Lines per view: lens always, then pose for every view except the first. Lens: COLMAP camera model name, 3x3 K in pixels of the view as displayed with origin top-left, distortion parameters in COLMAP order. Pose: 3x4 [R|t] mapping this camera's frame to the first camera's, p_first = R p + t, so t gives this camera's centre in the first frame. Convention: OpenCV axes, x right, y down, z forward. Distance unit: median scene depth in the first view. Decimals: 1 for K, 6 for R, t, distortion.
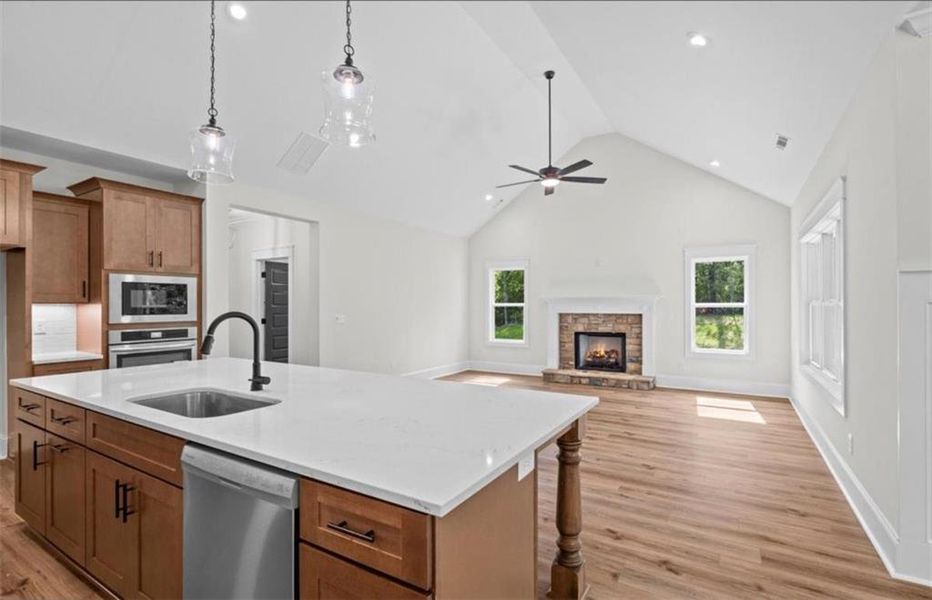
lens RADIAL K [[432.4, 0, 465.2], [0, 432.4, 312.4], [0, 0, 1]] dist [-0.000538, -0.000027]
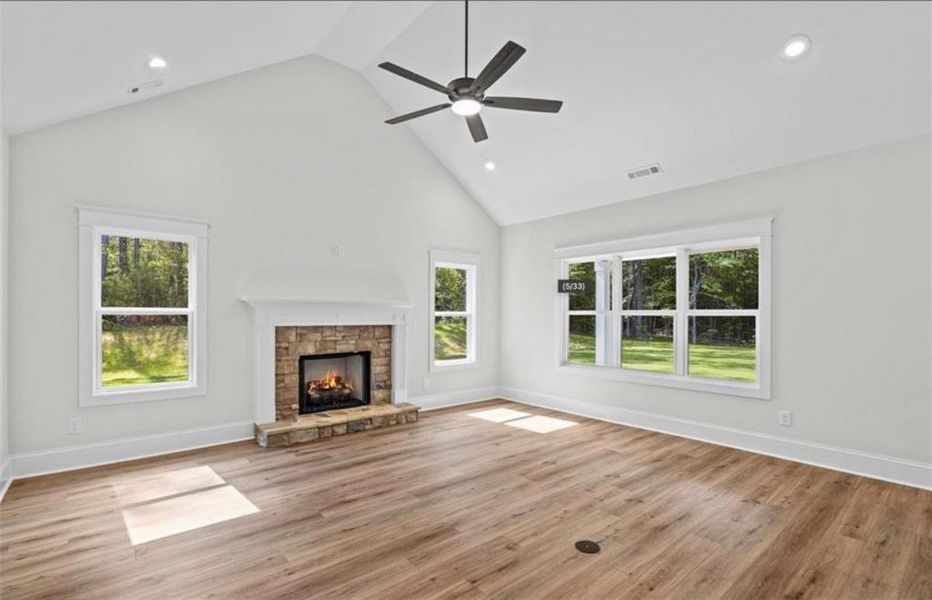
lens RADIAL K [[432.4, 0, 465.2], [0, 432.4, 312.4], [0, 0, 1]] dist [-0.000538, -0.000027]
pose [[0.318734, 0.005683, 0.947827, -0.282784], [0.012646, 0.999868, -0.010248, -0.009026], [-0.947760, 0.015252, 0.318620, 0.615508]]
